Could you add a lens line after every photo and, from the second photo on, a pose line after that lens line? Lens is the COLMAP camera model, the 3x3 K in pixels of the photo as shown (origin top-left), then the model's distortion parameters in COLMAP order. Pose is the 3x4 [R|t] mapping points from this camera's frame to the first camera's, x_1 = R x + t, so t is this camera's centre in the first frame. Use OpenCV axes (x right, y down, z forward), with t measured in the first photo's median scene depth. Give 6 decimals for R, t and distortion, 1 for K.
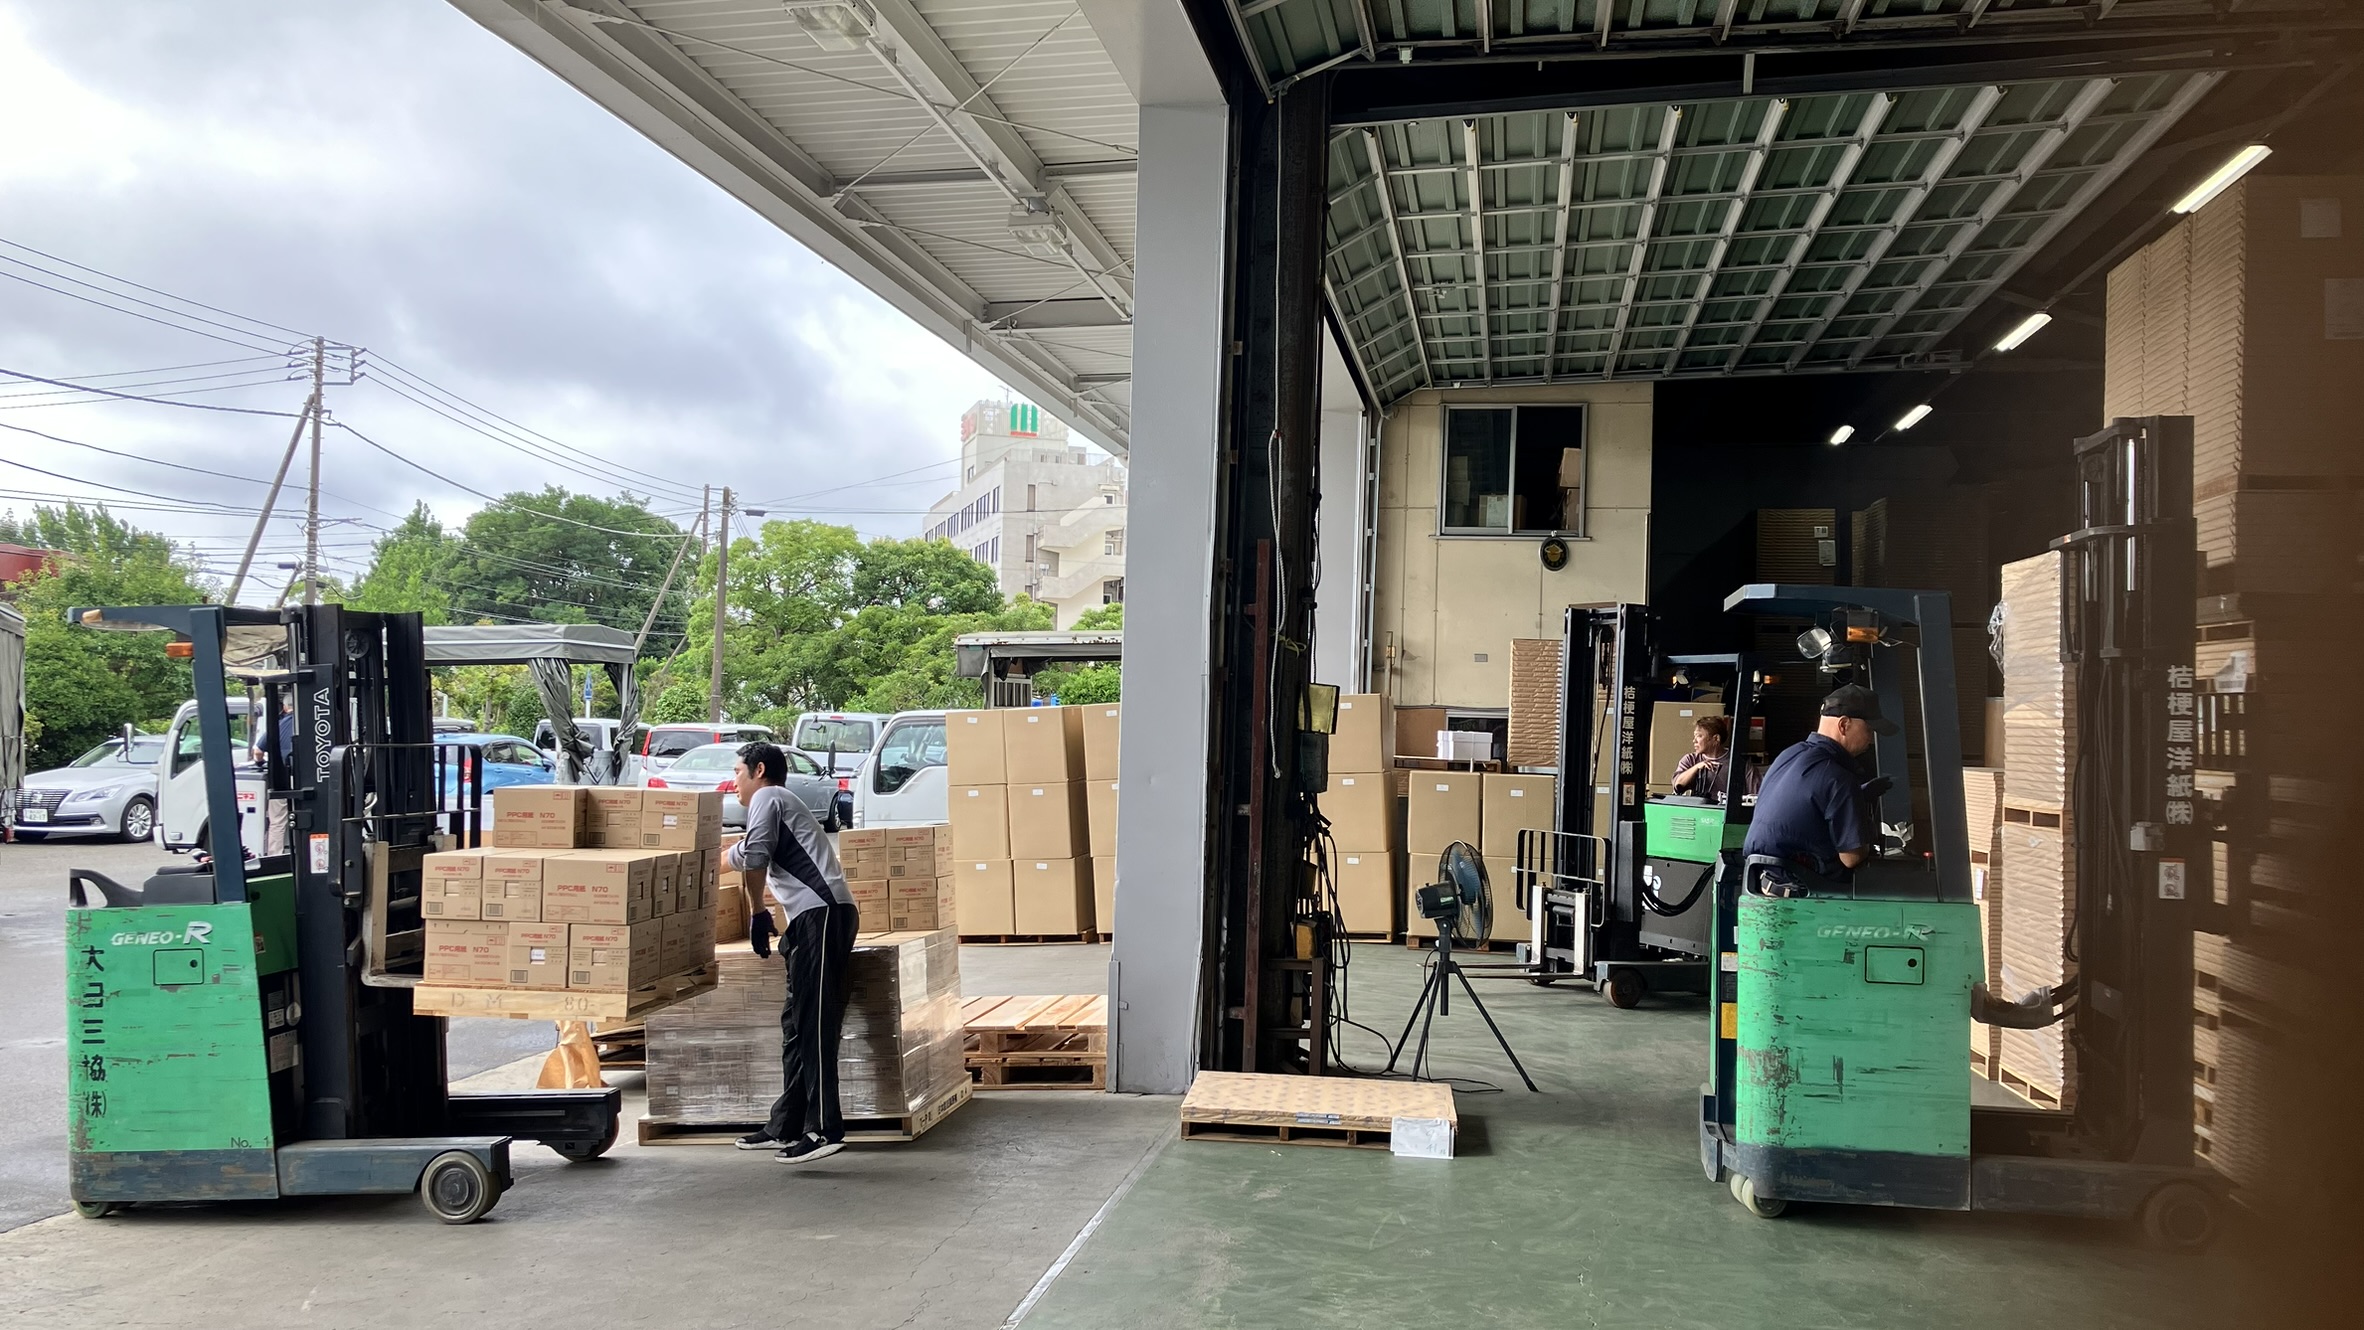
lens RADIAL K [[1890.4, 0, 1181.9], [0, 1890.4, 664.8], [0, 0, 1]] dist [0.025419, -0.066181]
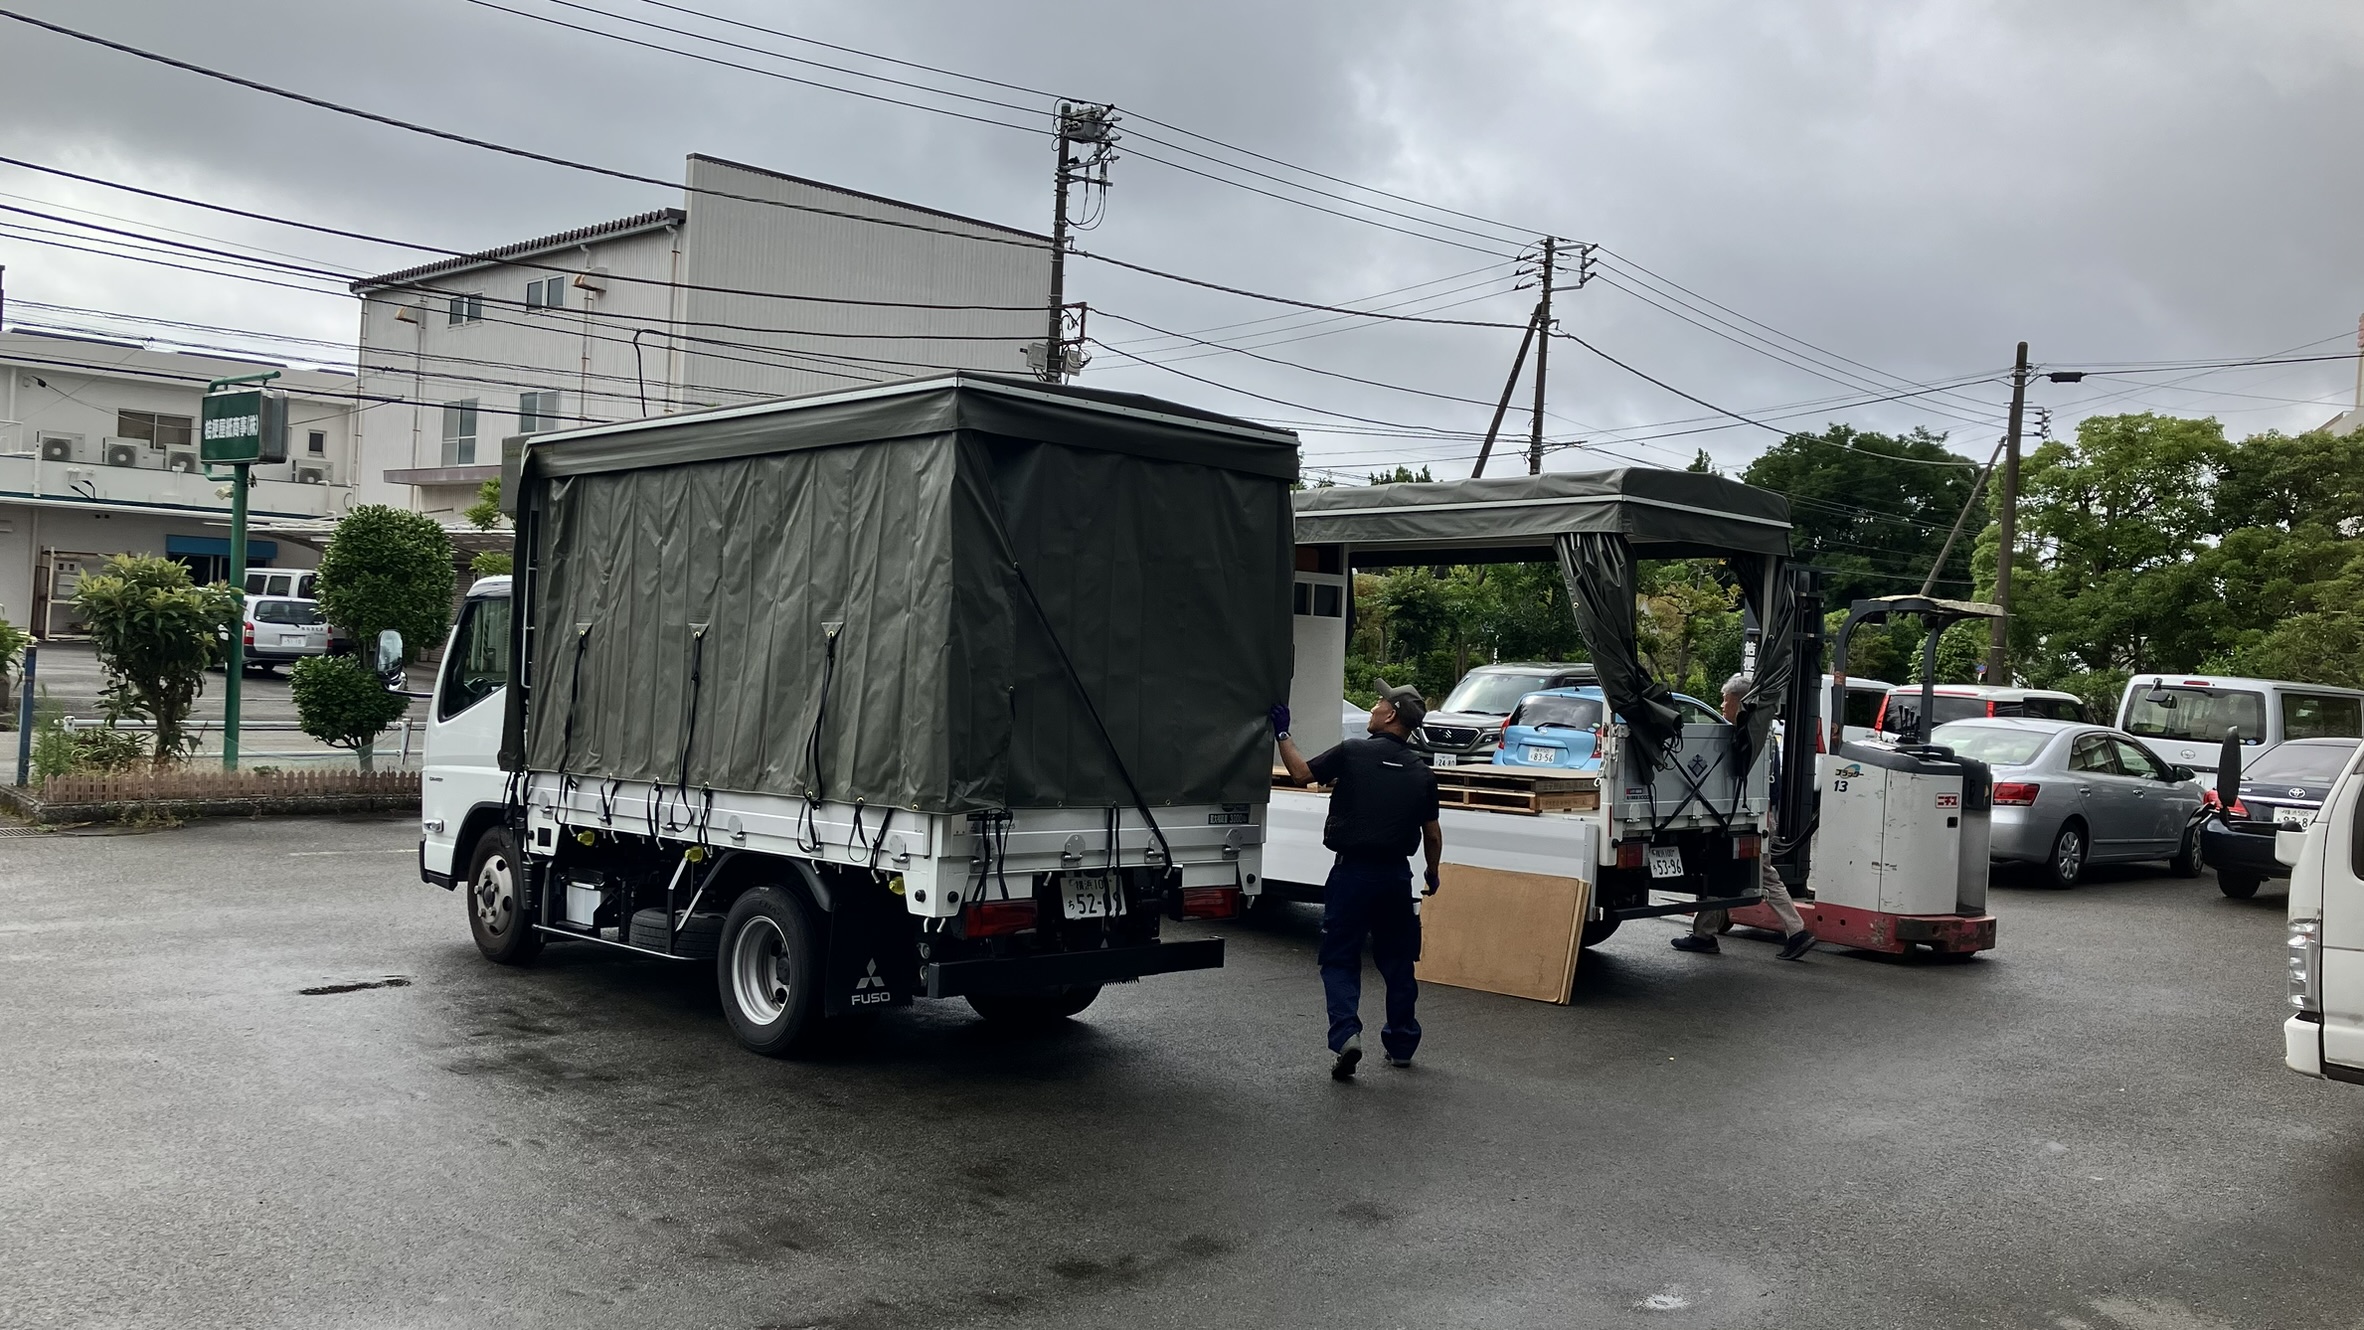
lens RADIAL K [[1890.4, 0, 1173.8], [0, 1890.4, 656.6], [0, 0, 1]] dist [0.025419, -0.066181]
pose [[0.786800, 0.029671, -0.616494, -0.040508], [-0.019511, 0.999540, 0.023206, 0.007098], [0.616900, -0.006230, 0.787017, 0.196107]]
